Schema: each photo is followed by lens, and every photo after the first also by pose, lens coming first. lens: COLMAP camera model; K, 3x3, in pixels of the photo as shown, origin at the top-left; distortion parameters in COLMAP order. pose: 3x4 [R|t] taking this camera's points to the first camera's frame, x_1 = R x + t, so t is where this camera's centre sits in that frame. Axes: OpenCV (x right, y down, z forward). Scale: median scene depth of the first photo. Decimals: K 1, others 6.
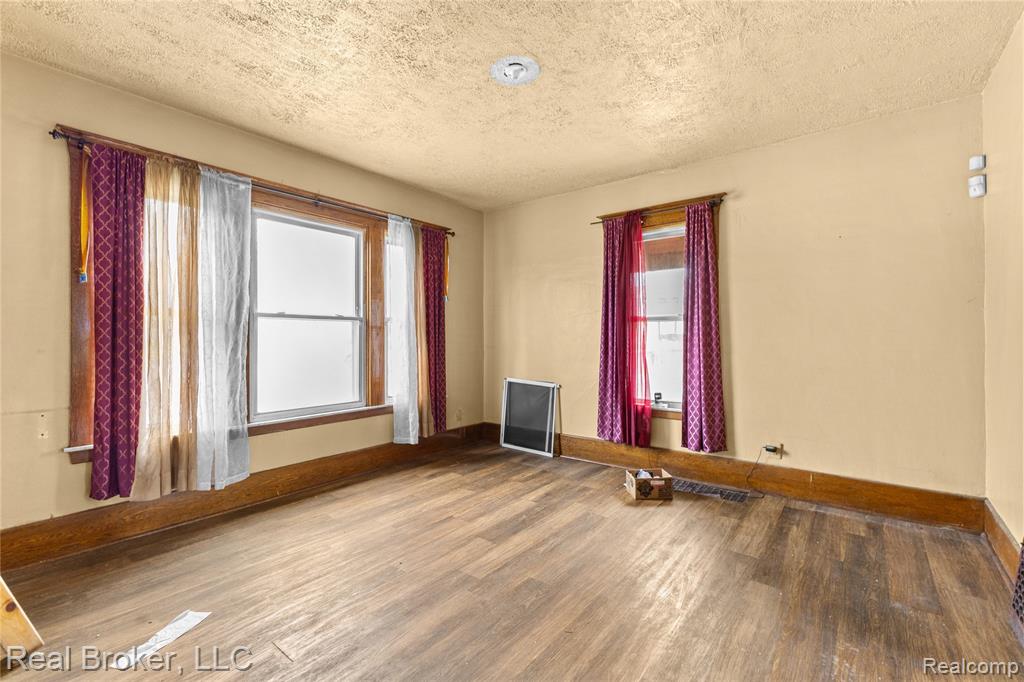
lens RADIAL K [[442.8, 0, 513.9], [0, 442.8, 336.0], [0, 0, 1]] dist [-0.001182, 0.000002]
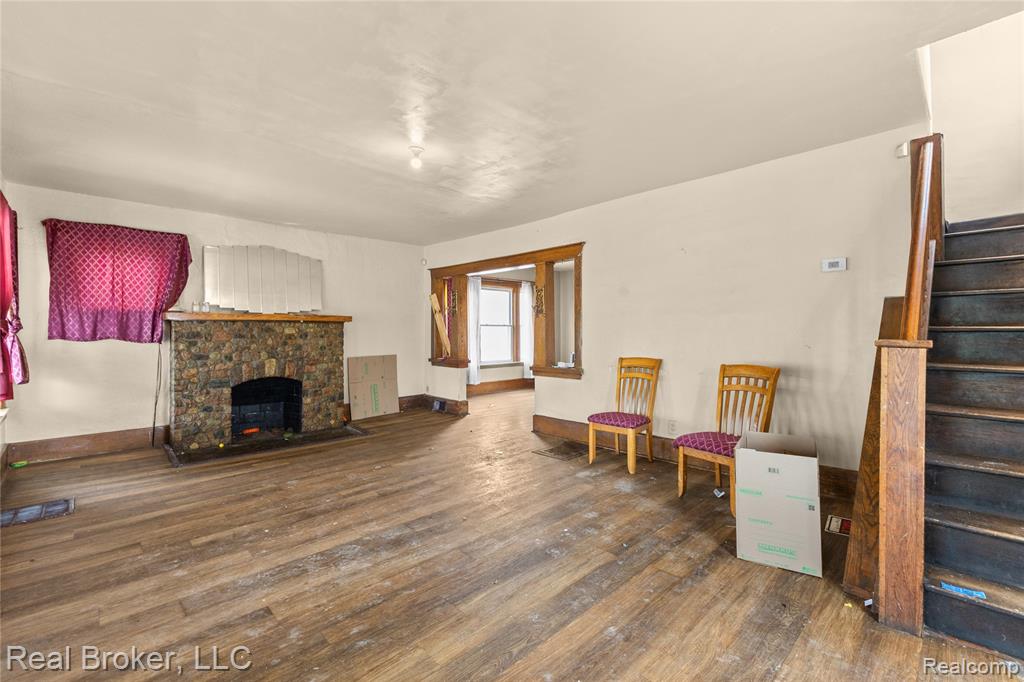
lens RADIAL K [[442.8, 0, 513.9], [0, 442.8, 336.0], [0, 0, 1]] dist [-0.001182, 0.000002]
pose [[0.991260, -0.000786, -0.131918, -0.014009], [0.003115, 0.999843, 0.017453, -0.023834], [0.131884, -0.017711, 0.991107, -1.381257]]
